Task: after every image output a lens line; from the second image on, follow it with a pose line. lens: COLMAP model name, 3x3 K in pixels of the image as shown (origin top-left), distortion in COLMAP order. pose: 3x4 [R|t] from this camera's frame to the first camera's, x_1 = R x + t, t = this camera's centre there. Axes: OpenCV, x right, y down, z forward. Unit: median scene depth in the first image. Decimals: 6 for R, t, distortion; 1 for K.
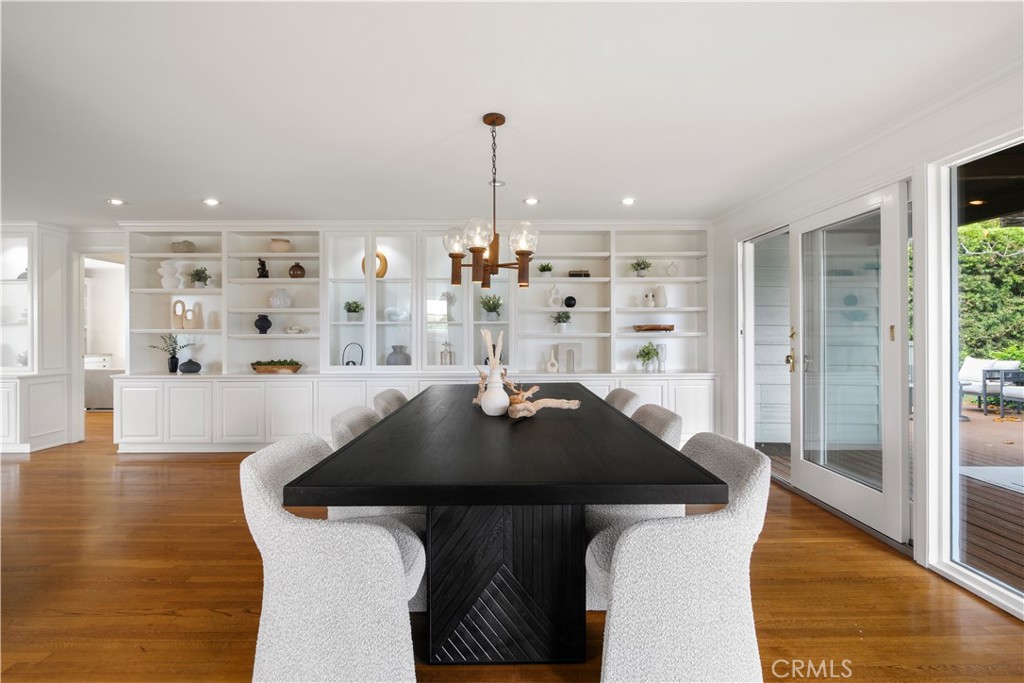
lens RADIAL K [[444.8, 0, 511.6], [0, 444.8, 331.3], [0, 0, 1]] dist [-0.003008, 0.000061]
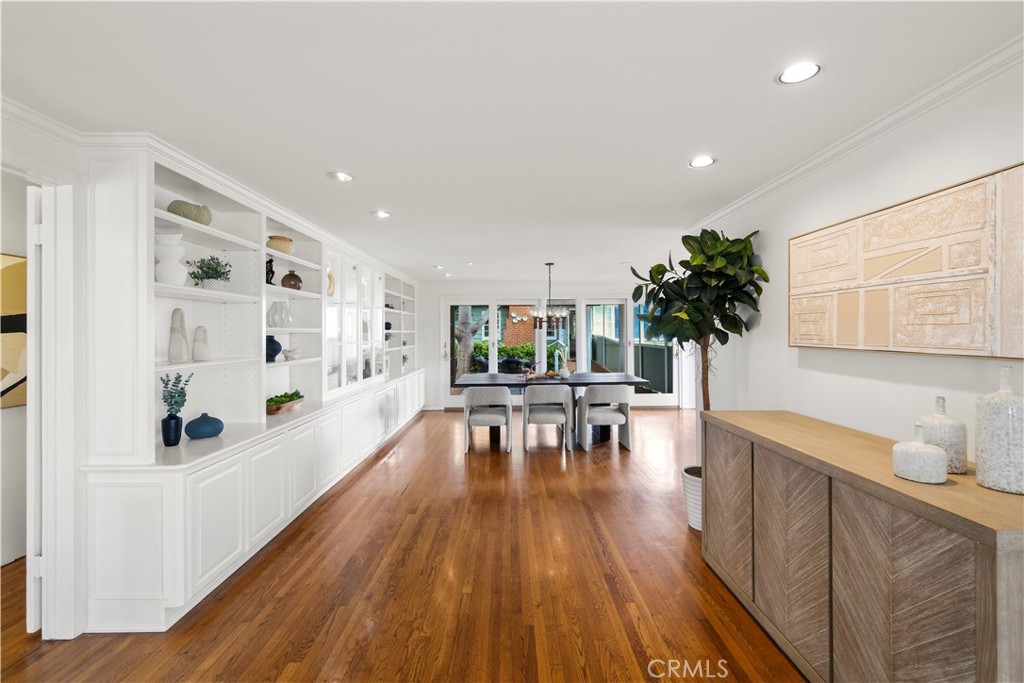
lens RADIAL K [[445.4, 0, 510.7], [0, 445.4, 338.0], [0, 0, 1]] dist [-0.007442, 0.000824]
pose [[0.002784, -0.007269, 0.999970, -1.279291], [0.005901, 0.999956, 0.007252, -0.035353], [-0.999979, 0.005881, 0.002827, 0.599740]]
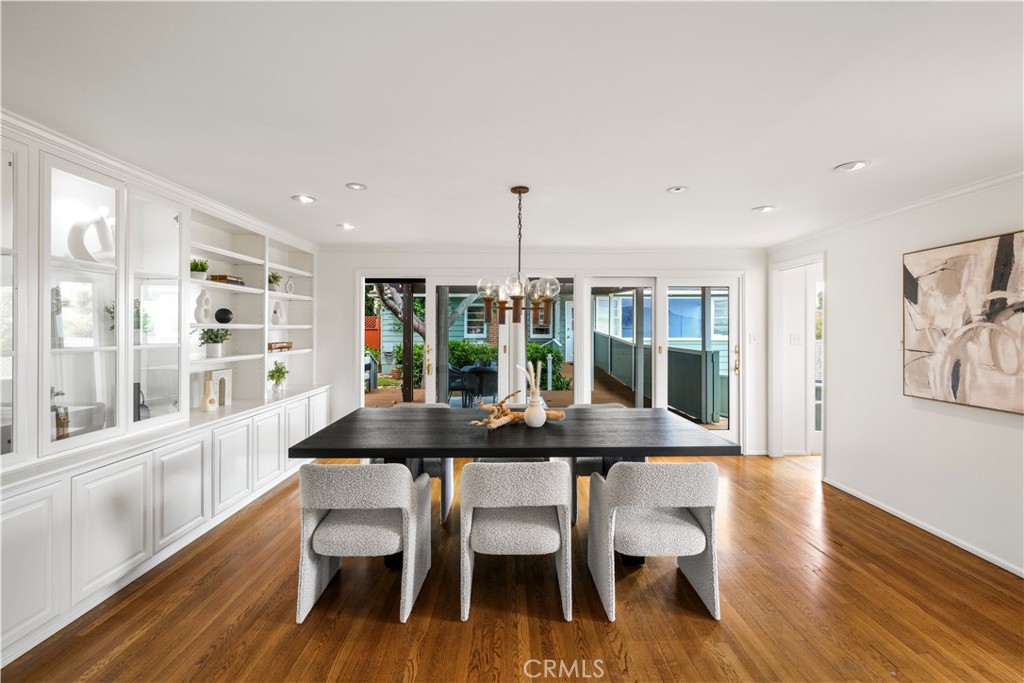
lens RADIAL K [[451.5, 0, 509.2], [0, 451.5, 331.3], [0, 0, 1]] dist [0.004266, 0.000660]
pose [[0.004474, -0.000212, 0.999990, -0.637533], [-0.004074, 0.999992, 0.000230, -0.041159], [-0.999982, -0.004075, 0.004473, 0.503195]]
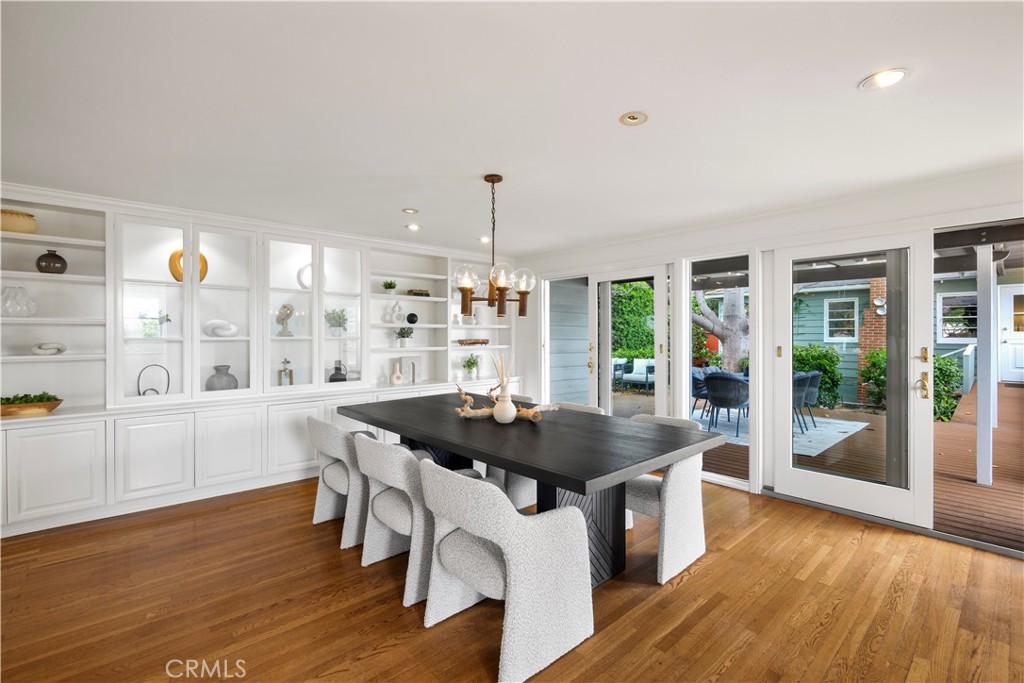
lens RADIAL K [[445.4, 0, 510.7], [0, 445.4, 338.0], [0, 0, 1]] dist [-0.007442, 0.000824]
pose [[0.756177, -0.002196, 0.654364, -0.391324], [-0.001477, 0.999986, 0.005063, -0.024345], [-0.654366, -0.004795, 0.756163, 0.026550]]
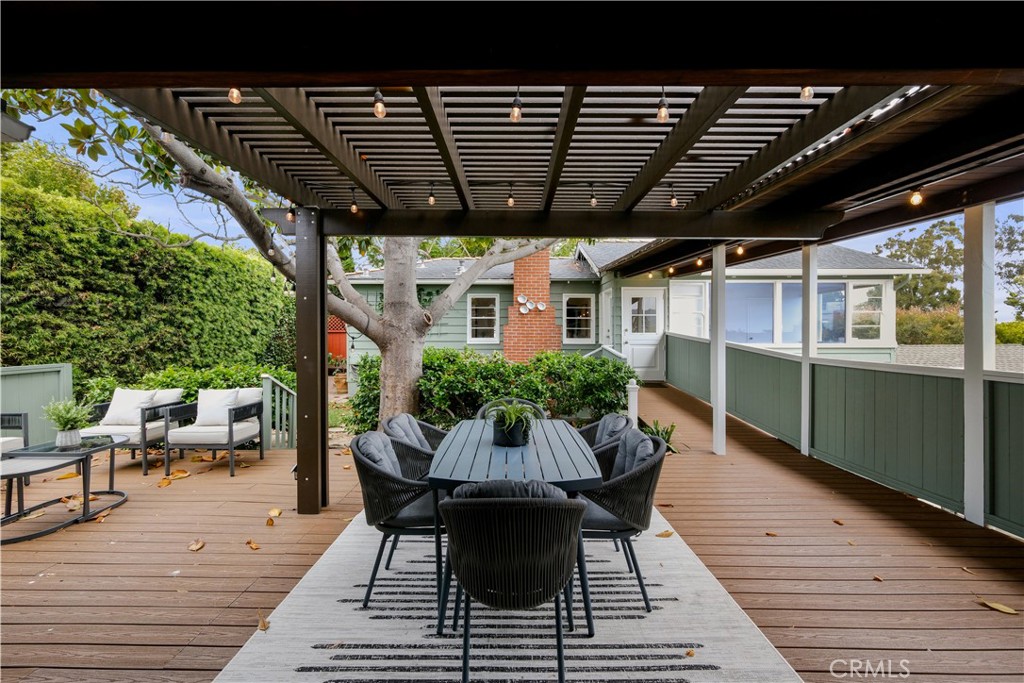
lens RADIAL K [[445.4, 0, 510.7], [0, 445.4, 338.0], [0, 0, 1]] dist [-0.007442, 0.000824]
pose [[0.017705, -0.006533, 0.999822, 0.560962], [-0.002257, 0.999976, 0.006574, -0.034683], [-0.999841, -0.002373, 0.017690, 0.597757]]
